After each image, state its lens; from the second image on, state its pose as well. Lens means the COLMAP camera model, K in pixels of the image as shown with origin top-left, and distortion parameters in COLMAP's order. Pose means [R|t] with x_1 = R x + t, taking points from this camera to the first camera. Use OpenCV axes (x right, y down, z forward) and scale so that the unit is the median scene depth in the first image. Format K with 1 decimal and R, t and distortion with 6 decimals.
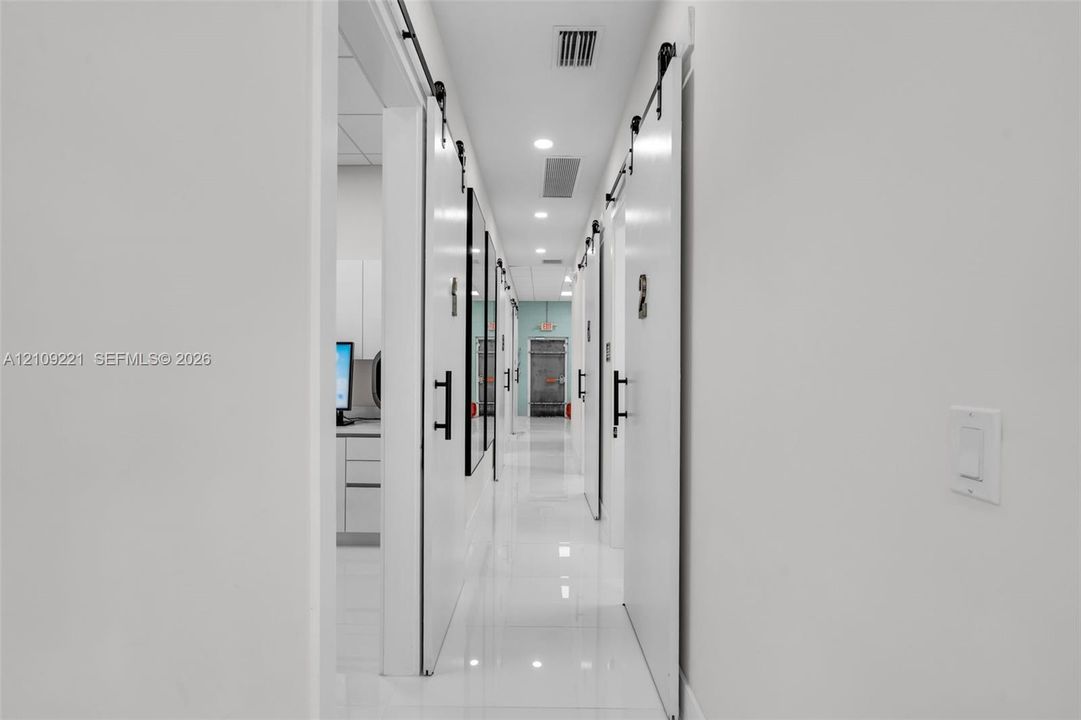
lens RADIAL K [[495.0, 0, 534.3], [0, 495.0, 364.9], [0, 0, 1]] dist [0.002010, 0.000942]
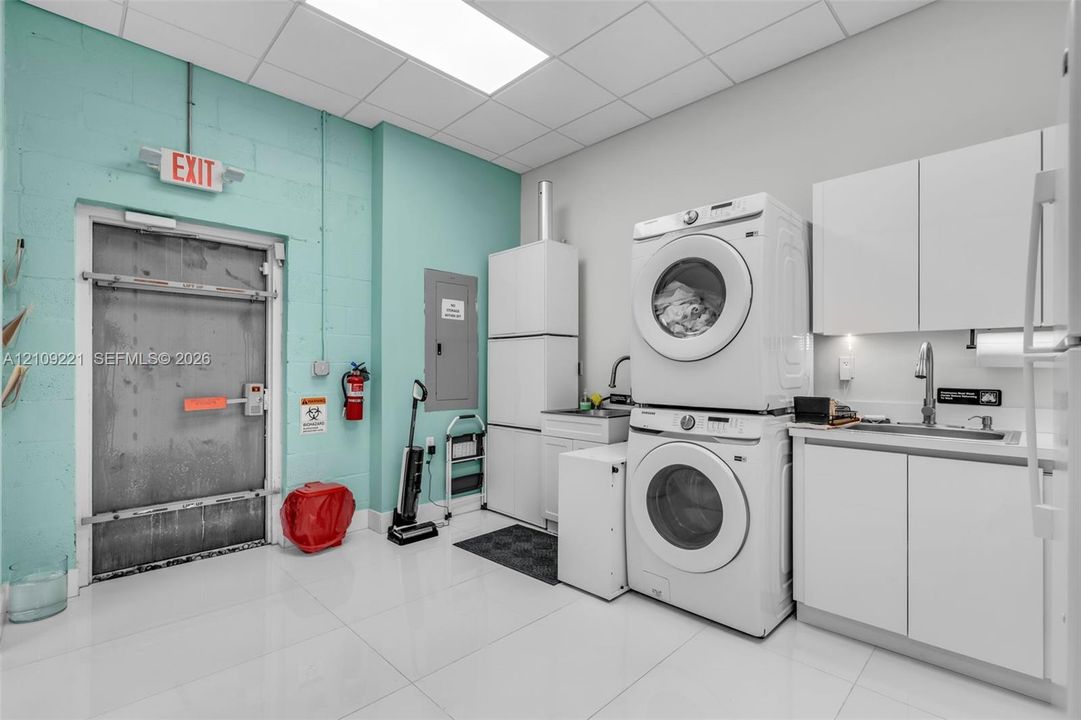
lens RADIAL K [[495.0, 0, 534.3], [0, 495.0, 364.9], [0, 0, 1]] dist [0.002010, 0.000942]
pose [[0.716008, 0.001518, 0.698090, -0.020268], [-0.002164, 0.999998, 0.000045, 0.011222], [-0.698089, -0.001543, 0.716010, 0.714260]]
